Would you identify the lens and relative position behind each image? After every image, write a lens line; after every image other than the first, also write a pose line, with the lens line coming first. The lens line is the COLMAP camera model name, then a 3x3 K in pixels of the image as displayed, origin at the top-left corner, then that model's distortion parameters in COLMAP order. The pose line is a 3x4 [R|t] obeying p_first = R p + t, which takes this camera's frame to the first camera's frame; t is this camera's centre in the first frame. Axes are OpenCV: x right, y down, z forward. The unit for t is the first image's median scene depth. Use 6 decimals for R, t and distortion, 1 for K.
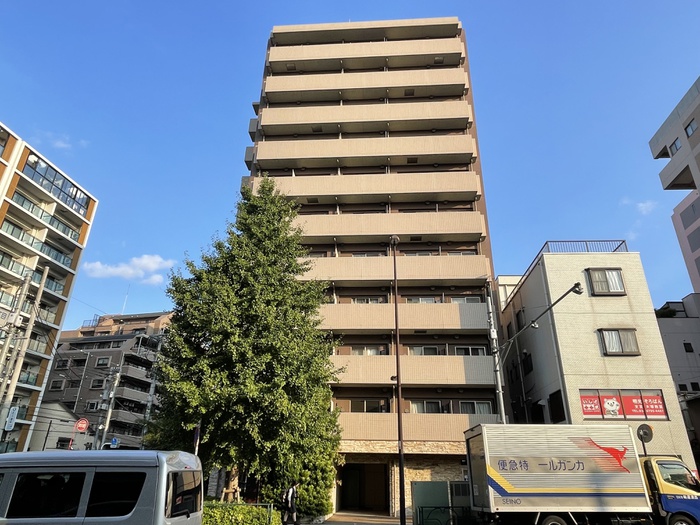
lens RADIAL K [[470.2, 0, 352.7], [0, 470.2, 261.7], [0, 0, 1]] dist [-0.006317, -0.000653]
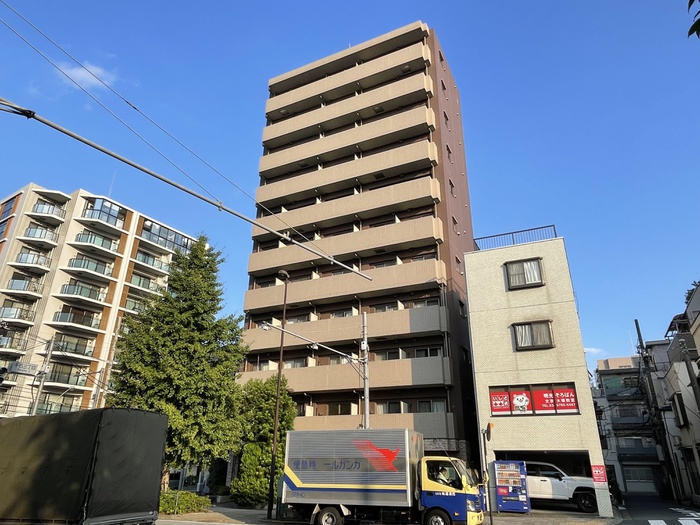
lens RADIAL K [[470.2, 0, 354.1], [0, 470.2, 261.4], [0, 0, 1]] dist [-0.006317, -0.000653]
pose [[0.926480, -0.153070, -0.343808, 0.590380], [0.158944, 0.987224, -0.011217, -0.030341], [0.341132, -0.044253, 0.938973, -0.042093]]
